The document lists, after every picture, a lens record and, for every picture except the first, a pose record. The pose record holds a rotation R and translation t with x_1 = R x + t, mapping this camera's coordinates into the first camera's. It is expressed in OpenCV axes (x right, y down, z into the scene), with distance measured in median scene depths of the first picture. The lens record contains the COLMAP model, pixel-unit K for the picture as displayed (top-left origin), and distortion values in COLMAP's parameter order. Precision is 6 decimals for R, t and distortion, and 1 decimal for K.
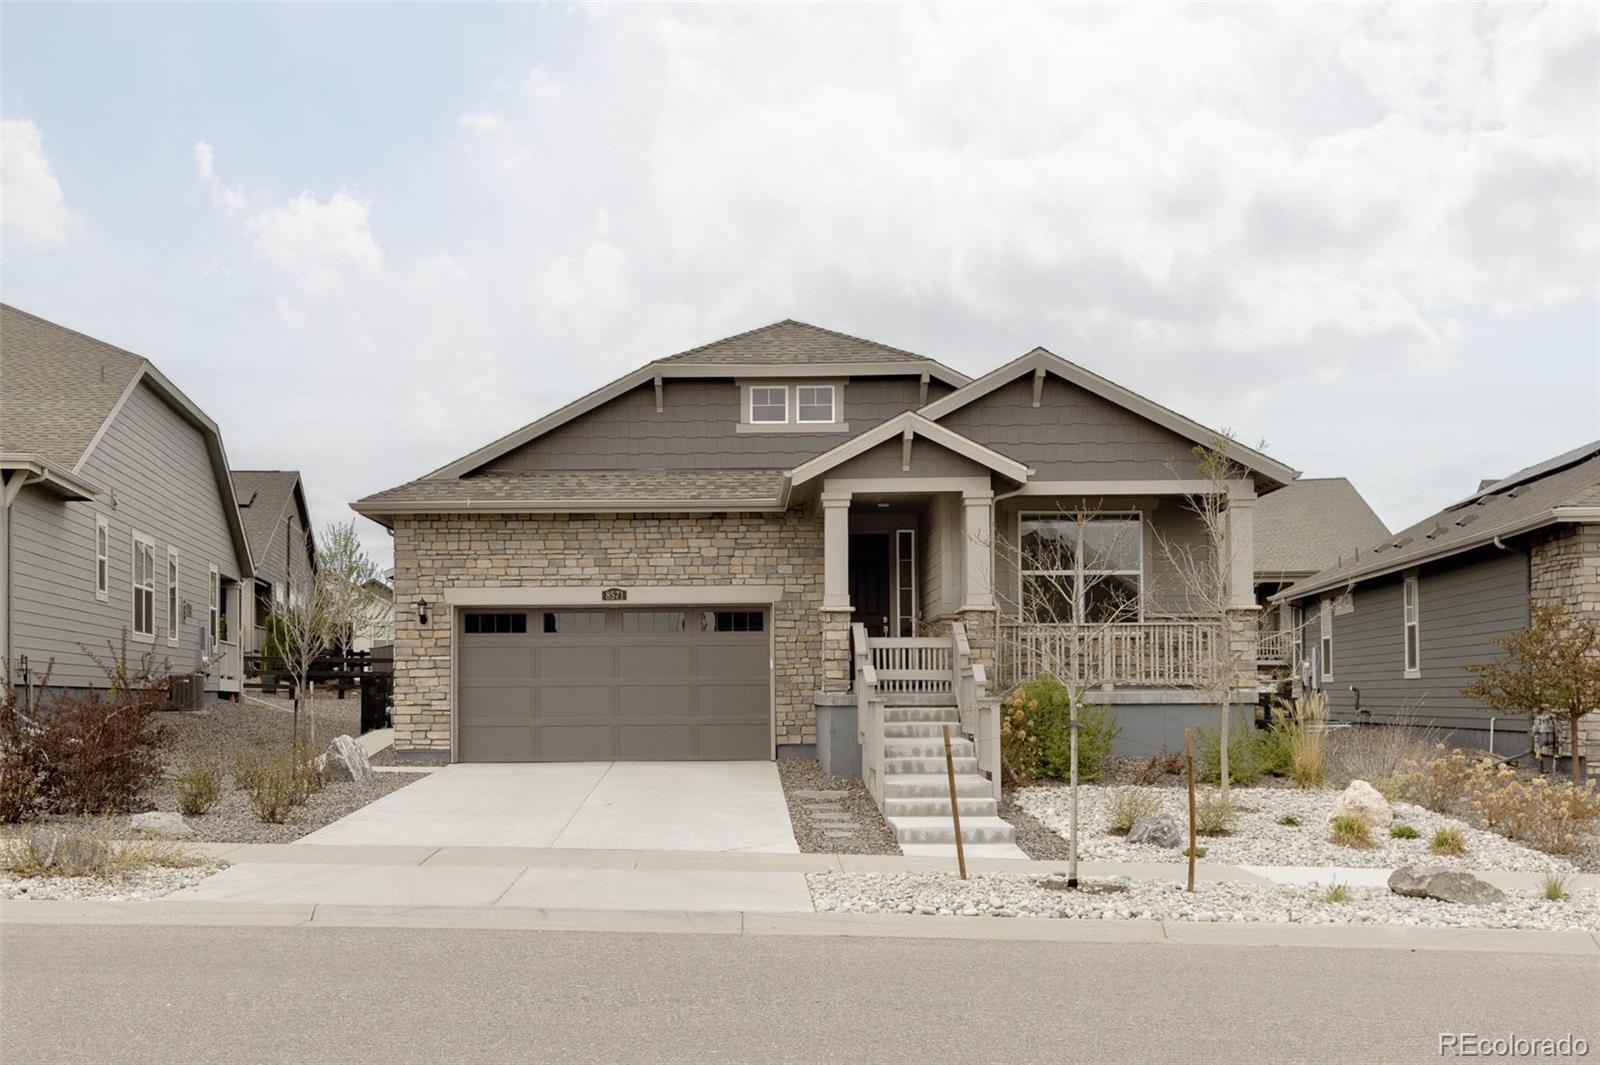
lens RADIAL K [[1605.4, 0, 800.6], [0, 1605.4, 533.8], [0, 0, 1]] dist [-0.005020, 0.000000]
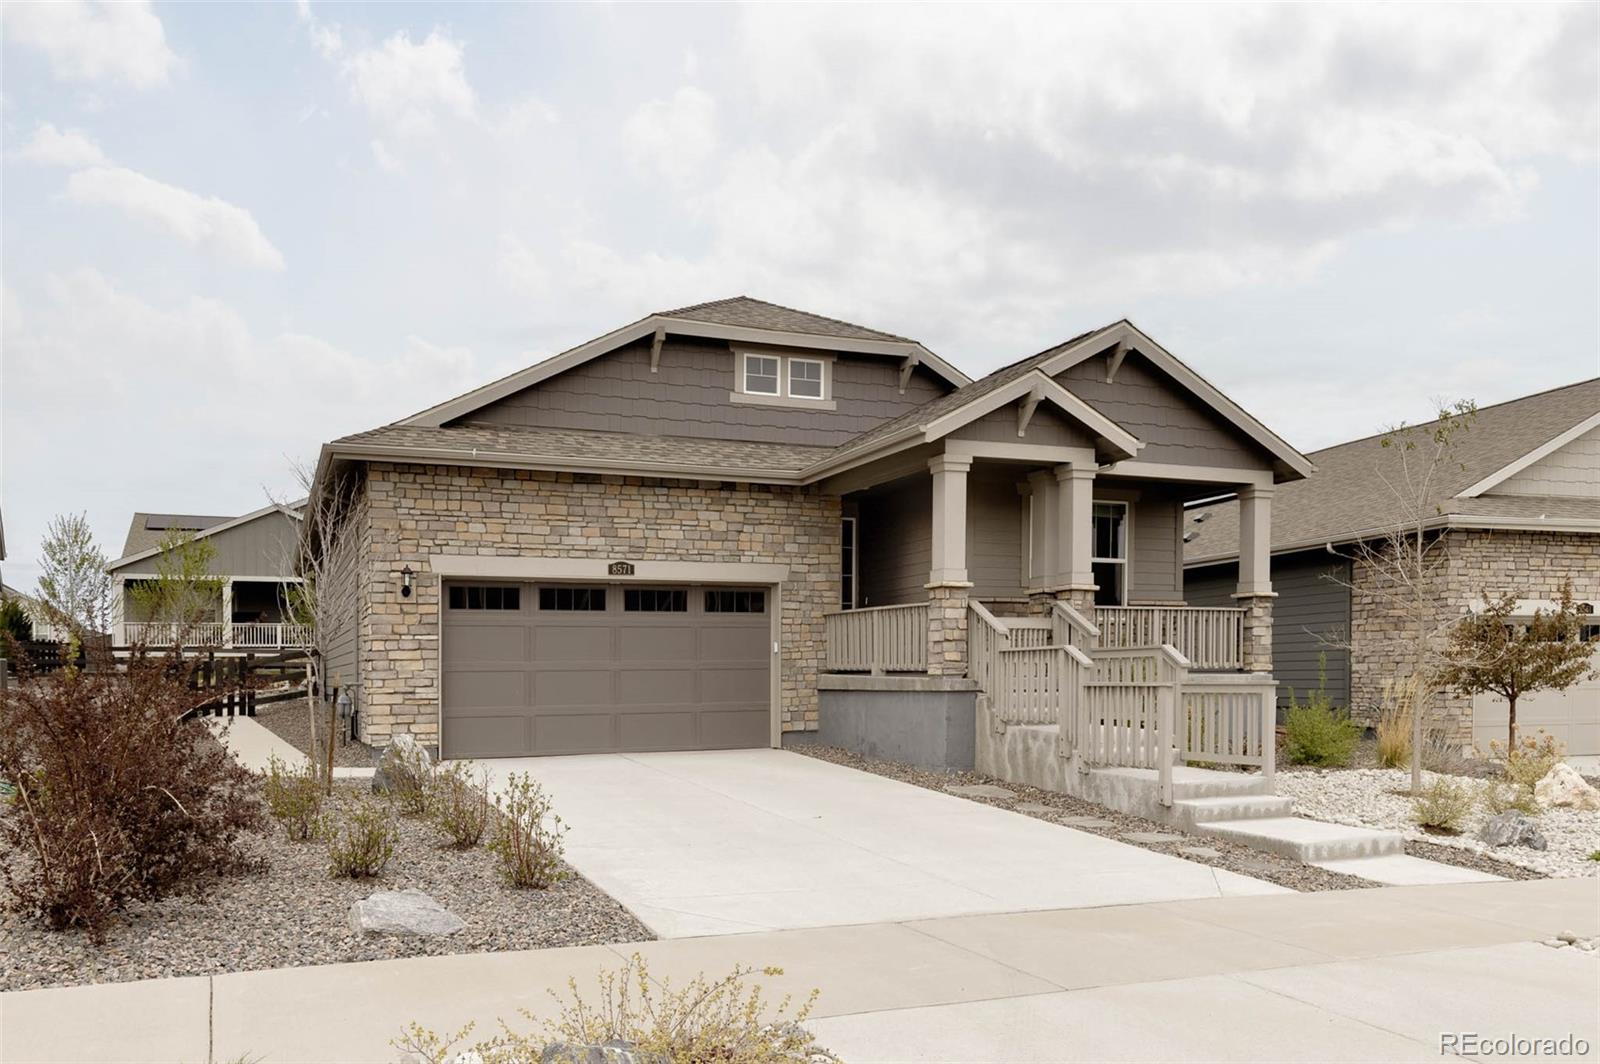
lens RADIAL K [[1175.8, 0, 784.9], [0, 1175.8, 623.3], [0, 0, 1]] dist [0.000108, -0.001164]
pose [[0.944794, 0.012198, 0.327439, -0.244361], [-0.029085, 0.998484, 0.046727, 0.035022], [-0.326373, -0.053670, 0.943716, 0.348911]]
